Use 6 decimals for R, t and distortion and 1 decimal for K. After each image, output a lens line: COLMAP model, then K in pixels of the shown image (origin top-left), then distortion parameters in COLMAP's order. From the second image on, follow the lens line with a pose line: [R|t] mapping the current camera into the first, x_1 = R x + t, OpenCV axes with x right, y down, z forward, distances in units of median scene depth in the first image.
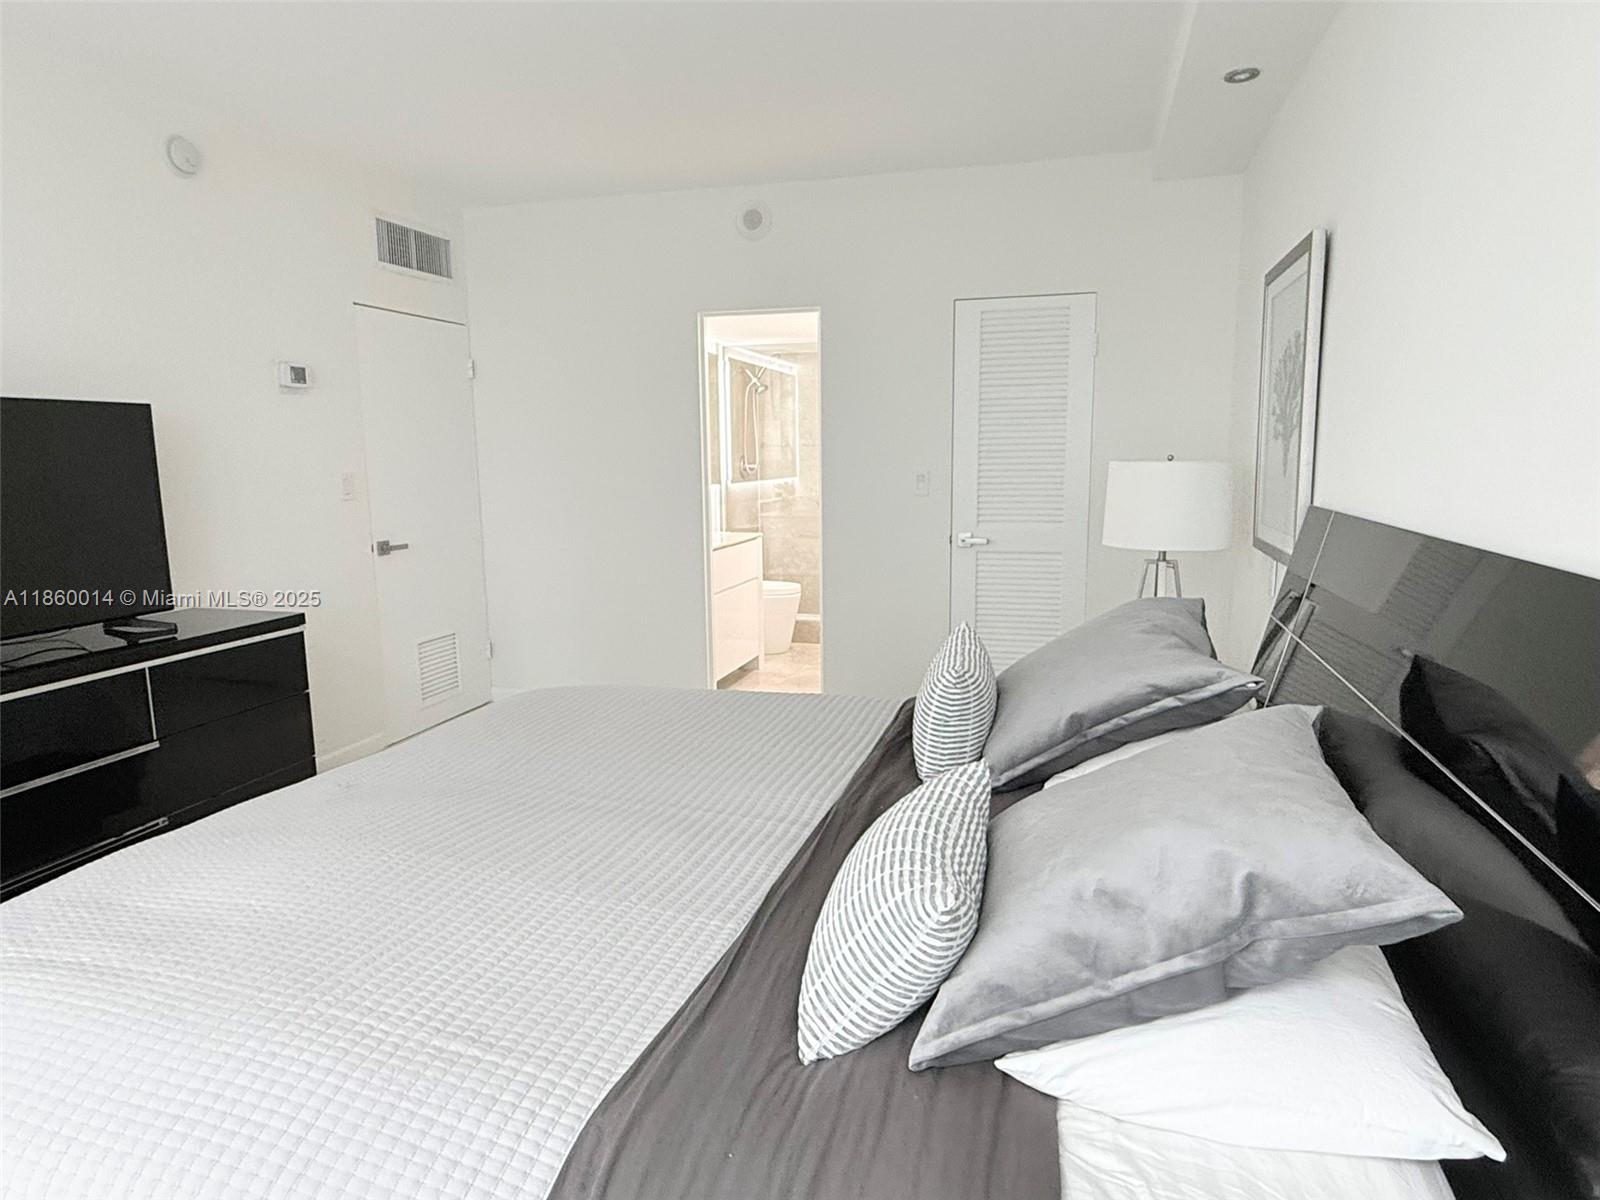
lens RADIAL K [[946.3, 0, 799.2], [0, 946.3, 596.5], [0, 0, 1]] dist [-0.000860, -0.000008]
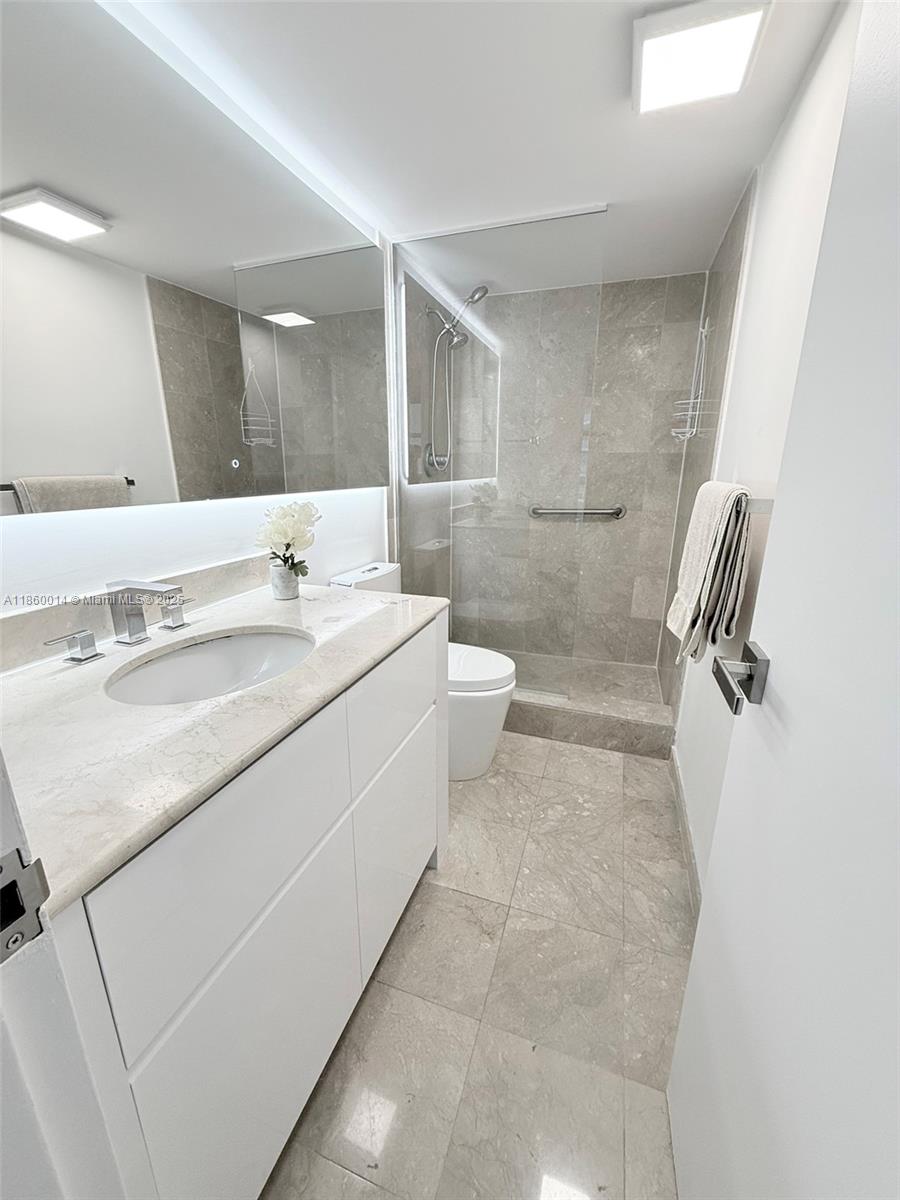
lens RADIAL K [[479.8, 0, 451.5], [0, 479.8, 604.4], [0, 0, 1]] dist [0.000449, 0.000005]
pose [[0.998885, 0.024069, -0.040615, -0.024227], [-0.018775, 0.991848, 0.126039, -0.072204], [0.043317, -0.125136, 0.991194, 0.604628]]
